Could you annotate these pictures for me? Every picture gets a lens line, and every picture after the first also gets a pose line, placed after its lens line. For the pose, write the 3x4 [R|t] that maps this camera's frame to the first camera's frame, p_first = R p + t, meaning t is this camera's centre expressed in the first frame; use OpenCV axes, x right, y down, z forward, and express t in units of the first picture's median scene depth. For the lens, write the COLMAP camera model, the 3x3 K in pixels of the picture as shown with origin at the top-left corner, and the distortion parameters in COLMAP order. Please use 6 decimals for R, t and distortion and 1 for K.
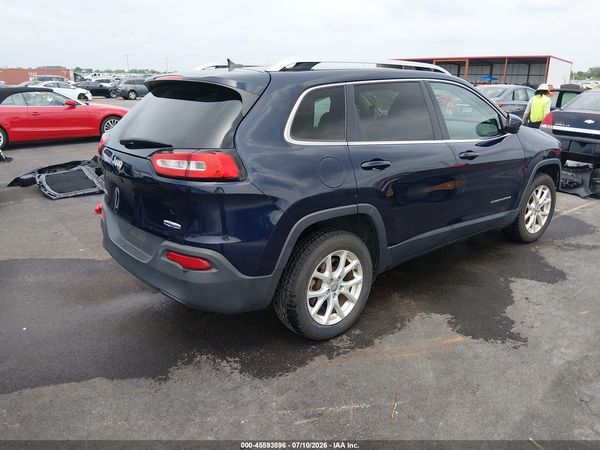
lens RADIAL K [[465.0, 0, 304.0], [0, 465.0, 224.5], [0, 0, 1]] dist [0.081445, -0.152918]
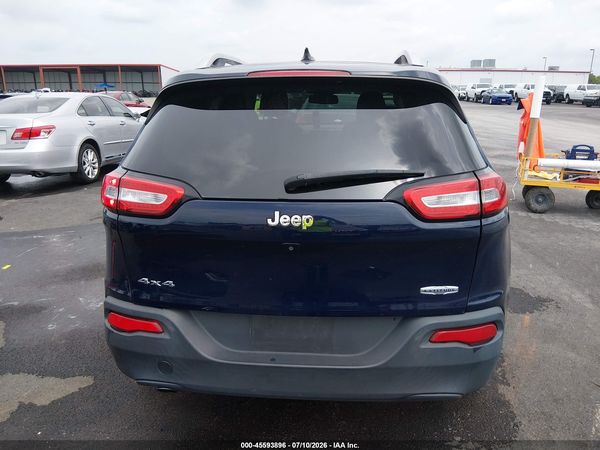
lens RADIAL K [[465.0, 0, 304.0], [0, 465.0, 224.5], [0, 0, 1]] dist [0.081445, -0.152918]
pose [[0.703603, -0.209025, 0.679154, -0.522518], [0.220099, 0.972861, 0.071398, -0.110592], [-0.675647, 0.099245, 0.730515, 0.391964]]
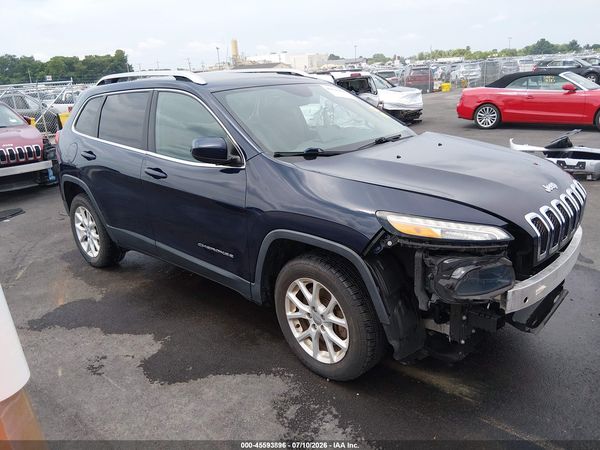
lens RADIAL K [[465.0, 0, 304.0], [0, 465.0, 224.5], [0, 0, 1]] dist [0.081445, -0.152918]
pose [[0.118851, 0.292968, -0.948707, 1.312731], [-0.239946, 0.935634, 0.258871, -0.369083], [0.963484, 0.196871, 0.181498, 1.164399]]
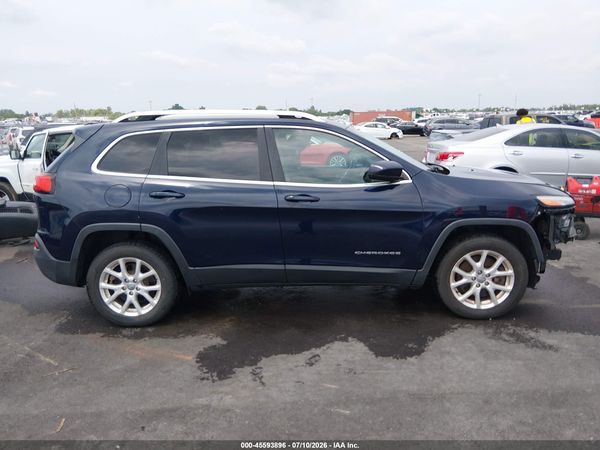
lens RADIAL K [[465.0, 0, 304.0], [0, 465.0, 224.5], [0, 0, 1]] dist [0.081445, -0.152918]
pose [[0.748954, 0.124964, -0.650732, 1.042233], [-0.173596, 0.984759, -0.010690, -0.086100], [0.639478, 0.120971, 0.759233, 0.259341]]
